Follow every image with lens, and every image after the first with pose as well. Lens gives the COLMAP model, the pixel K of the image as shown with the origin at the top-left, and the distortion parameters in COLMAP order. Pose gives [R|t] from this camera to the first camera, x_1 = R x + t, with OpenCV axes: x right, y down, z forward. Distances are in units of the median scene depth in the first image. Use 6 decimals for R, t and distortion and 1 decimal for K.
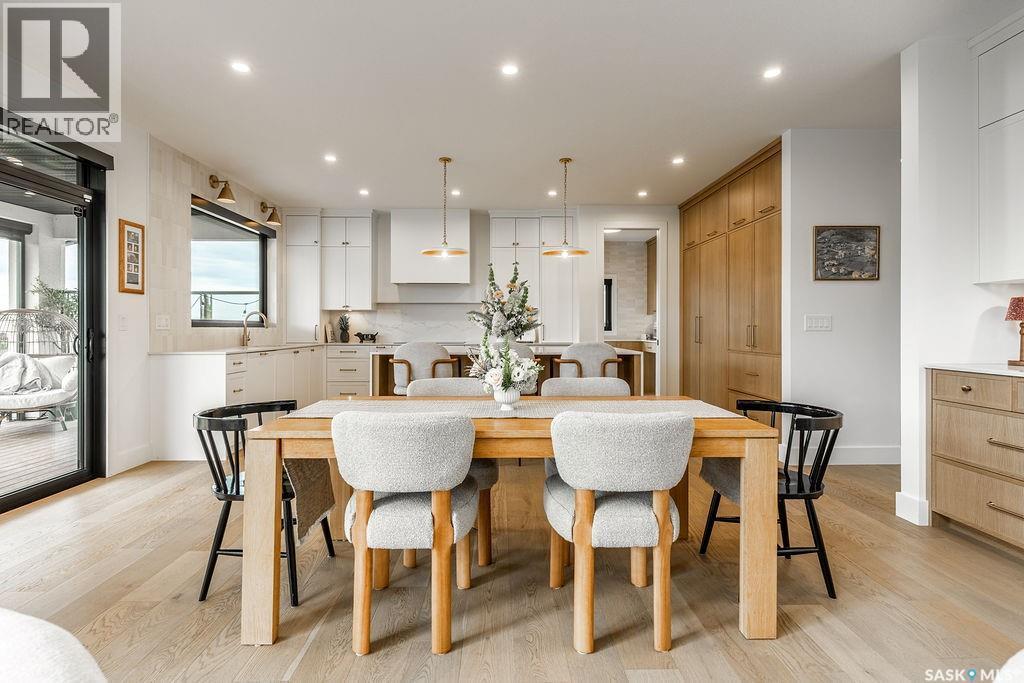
lens RADIAL K [[475.7, 0, 512.0], [0, 475.7, 341.5], [0, 0, 1]] dist [-0.002555, -0.000165]
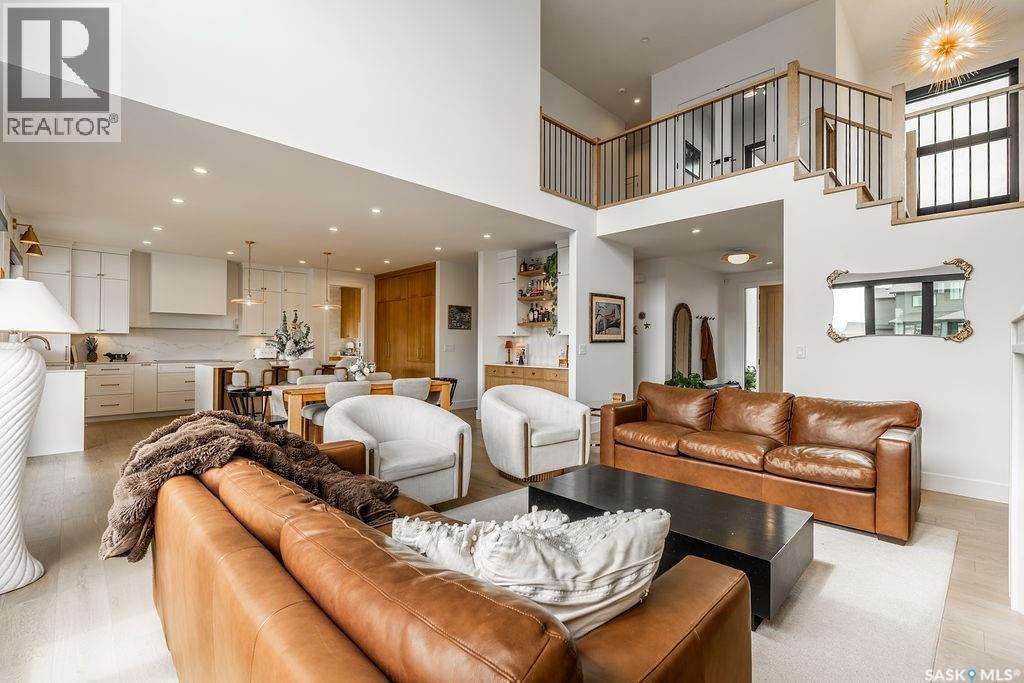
lens RADIAL K [[449.1, 0, 512.0], [0, 449.1, 341.5], [0, 0, 1]] dist [-0.004572, -0.000529]
pose [[0.725851, 0.007933, 0.687806, -0.578375], [0.013832, 0.999563, -0.026127, -0.007285], [-0.687713, 0.028478, 0.725424, -0.715470]]
